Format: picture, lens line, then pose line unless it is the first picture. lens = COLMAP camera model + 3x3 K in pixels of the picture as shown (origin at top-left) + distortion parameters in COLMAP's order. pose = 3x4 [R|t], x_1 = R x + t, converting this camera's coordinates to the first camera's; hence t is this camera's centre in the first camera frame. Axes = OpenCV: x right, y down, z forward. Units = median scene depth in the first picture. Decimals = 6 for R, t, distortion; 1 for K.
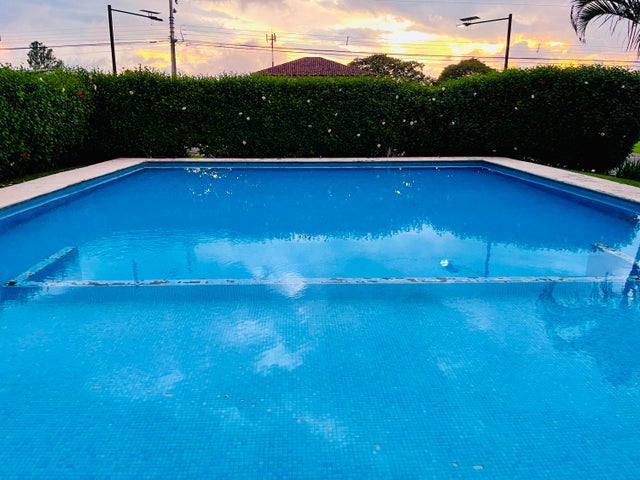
lens RADIAL K [[488.4, 0, 318.2], [0, 488.4, 239.5], [0, 0, 1]] dist [0.024091, -0.021778]
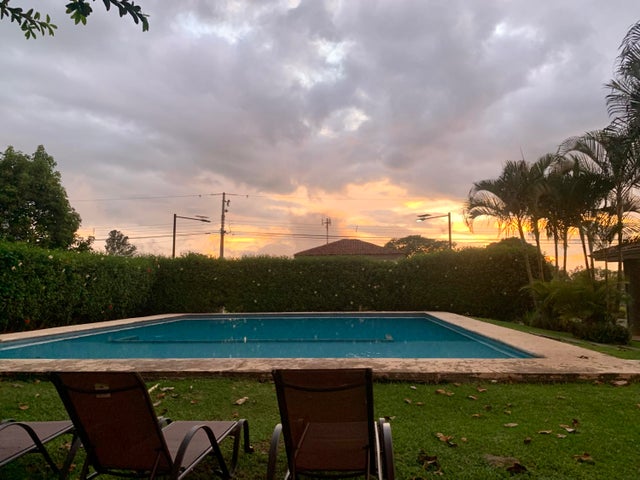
lens RADIAL K [[496.0, 0, 321.6], [0, 496.0, 240.9], [0, 0, 1]] dist [0.072017, -0.003064]
pose [[0.995007, -0.018445, -0.098082, 0.166298], [-0.016381, 0.939261, -0.342813, 0.115750], [0.098448, 0.342708, 0.934269, -0.350997]]
